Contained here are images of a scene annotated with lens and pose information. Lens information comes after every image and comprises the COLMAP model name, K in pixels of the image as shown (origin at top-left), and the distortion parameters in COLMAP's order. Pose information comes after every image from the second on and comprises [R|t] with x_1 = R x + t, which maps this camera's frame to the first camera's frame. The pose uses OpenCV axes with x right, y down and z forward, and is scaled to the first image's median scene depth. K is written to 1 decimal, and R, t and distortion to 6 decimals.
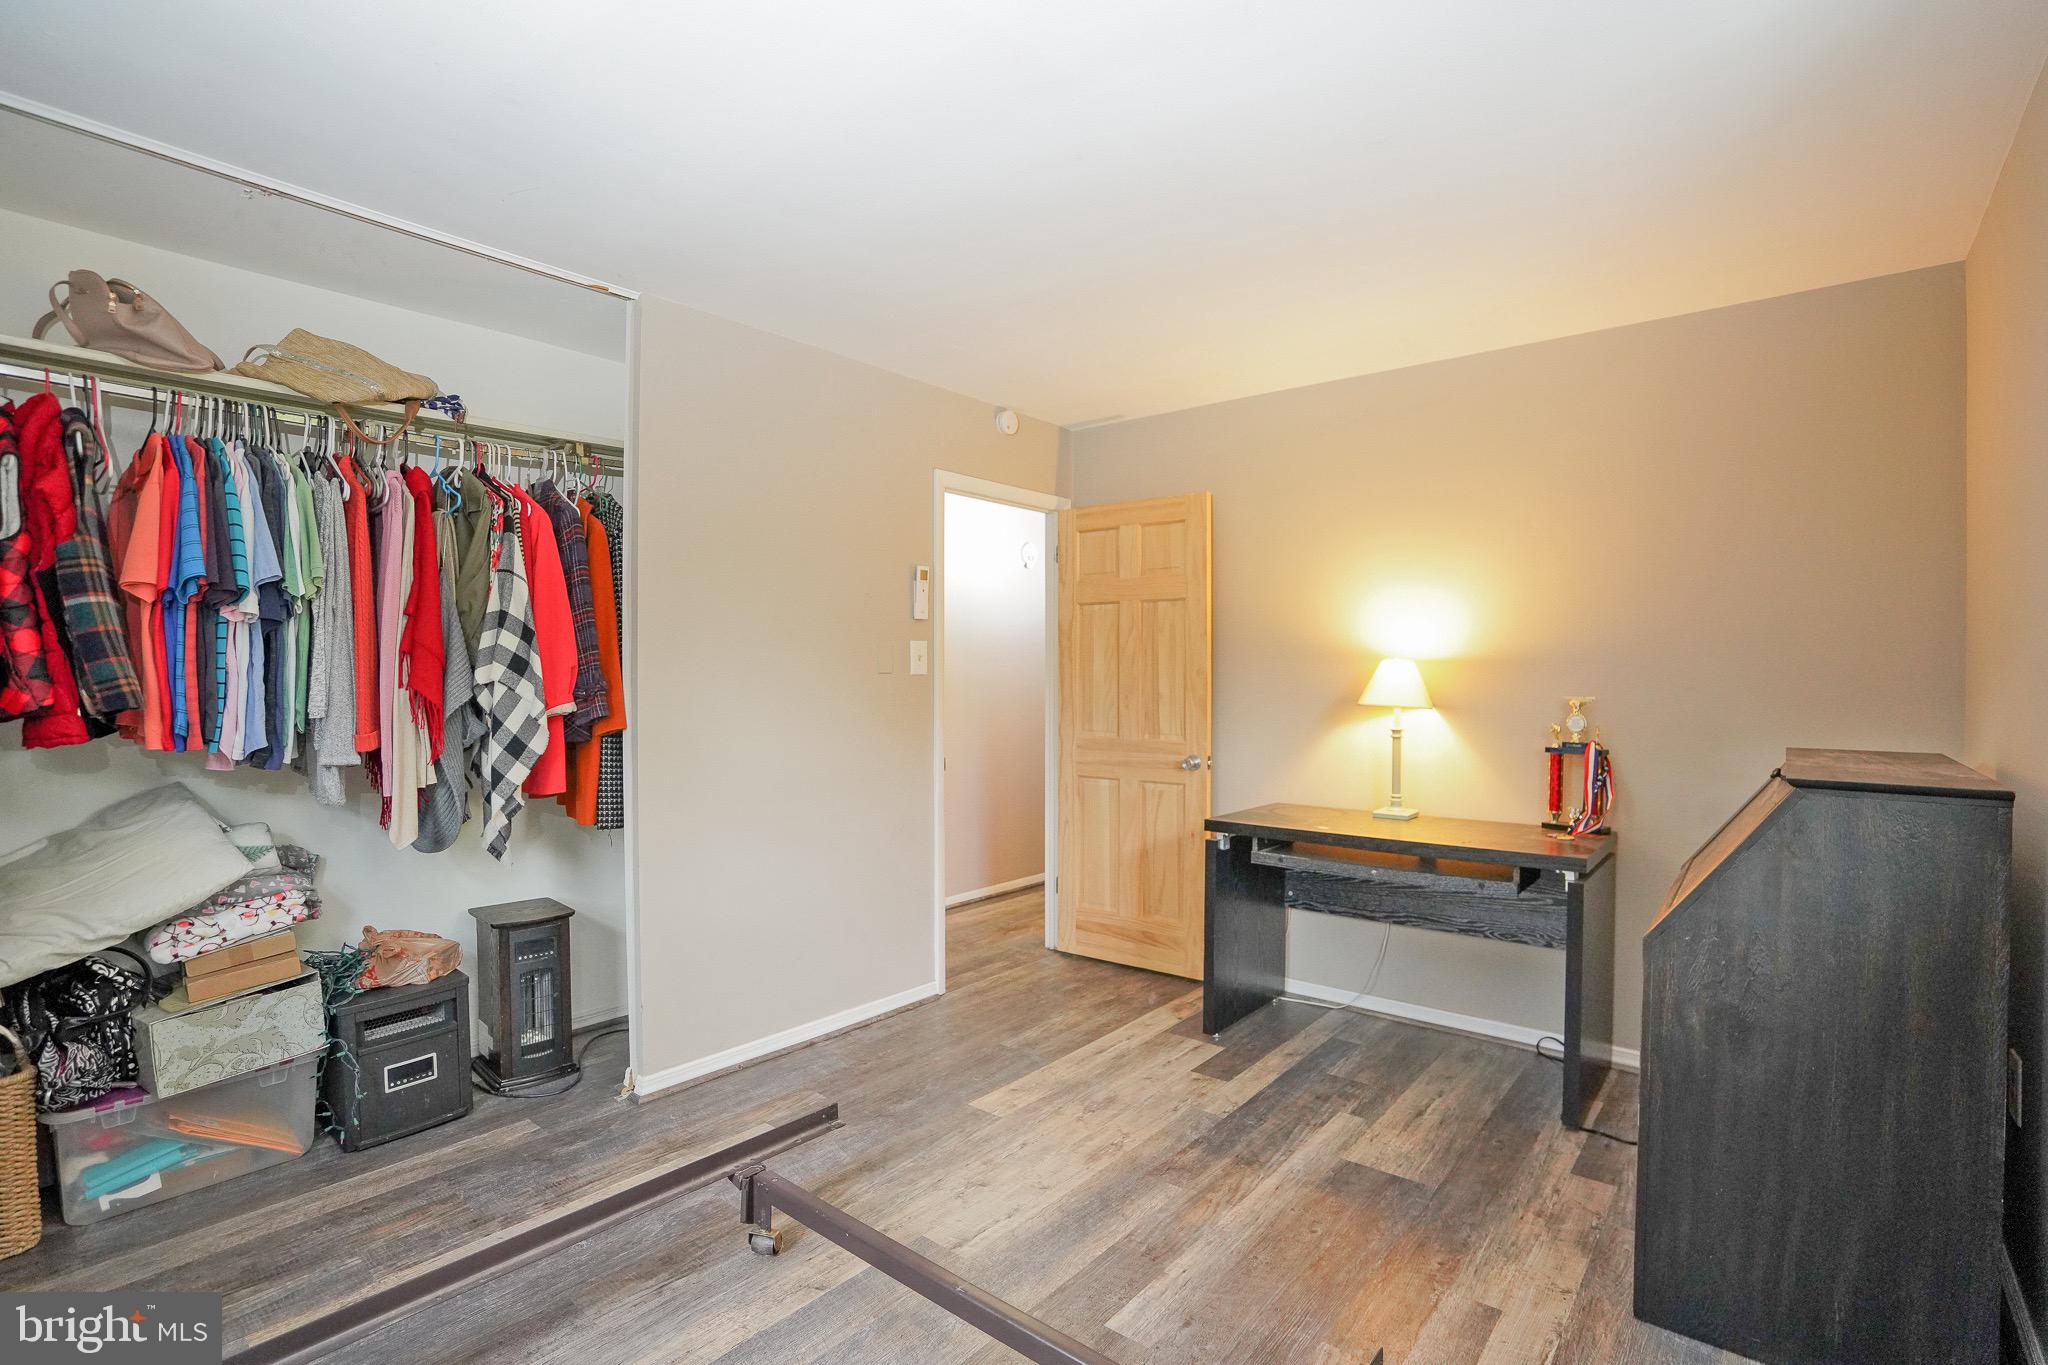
lens RADIAL K [[959.5, 0, 1027.2], [0, 959.5, 678.8], [0, 0, 1]] dist [-0.052092, 0.016819]
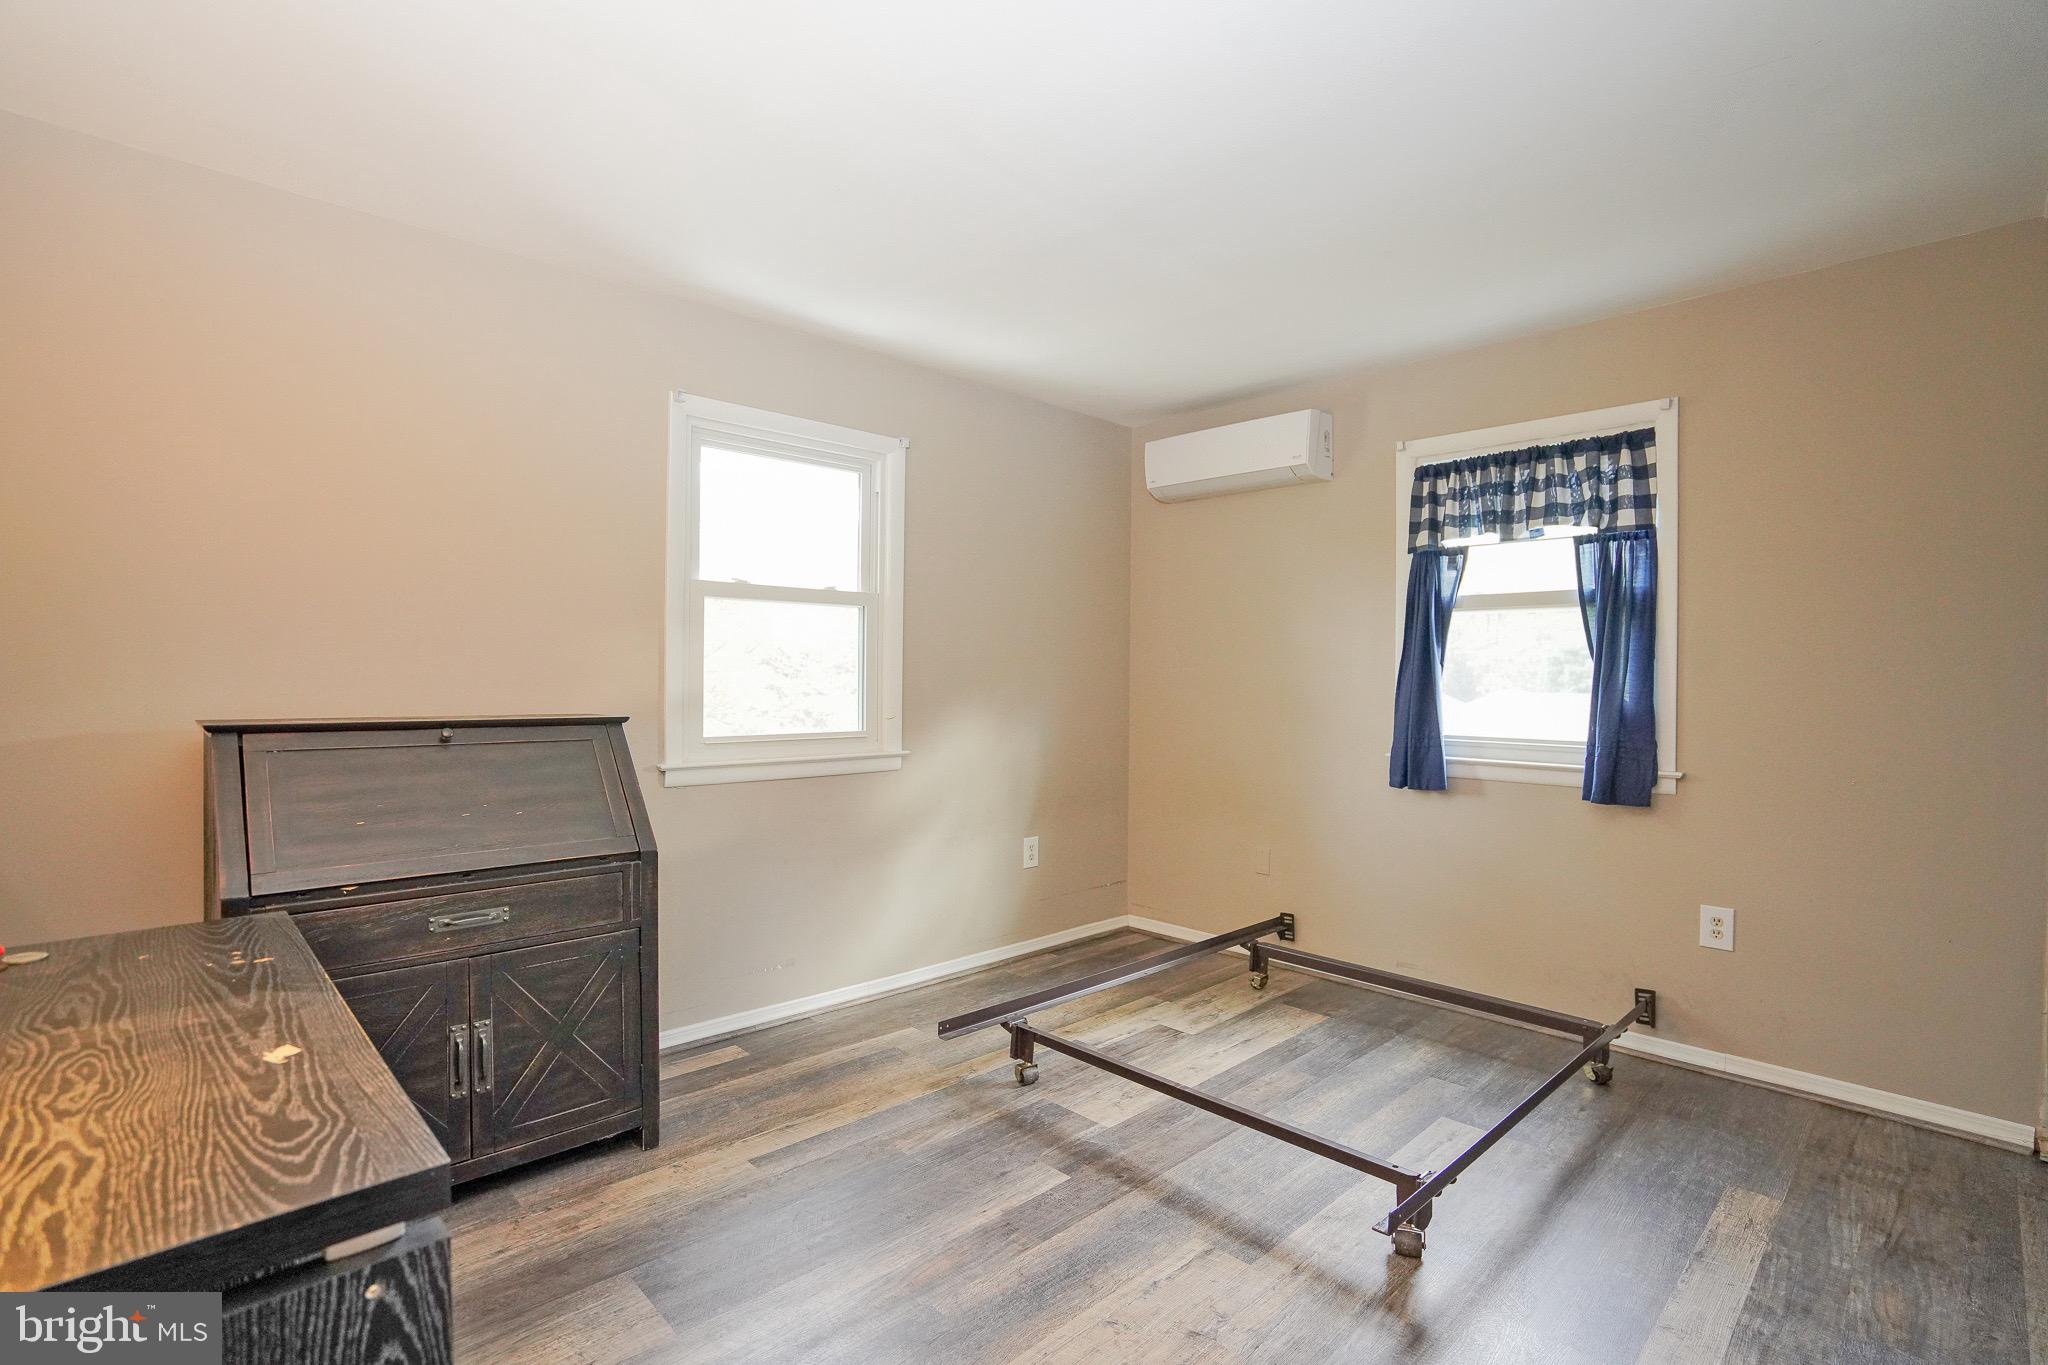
lens RADIAL K [[959.5, 0, 1020.4], [0, 959.5, 676.3], [0, 0, 1]] dist [-0.052092, 0.016819]
pose [[-0.992973, -0.006219, 0.118175, 0.005465], [-0.004541, 0.999885, 0.014465, 0.014713], [-0.118252, 0.013826, -0.992887, 2.057745]]
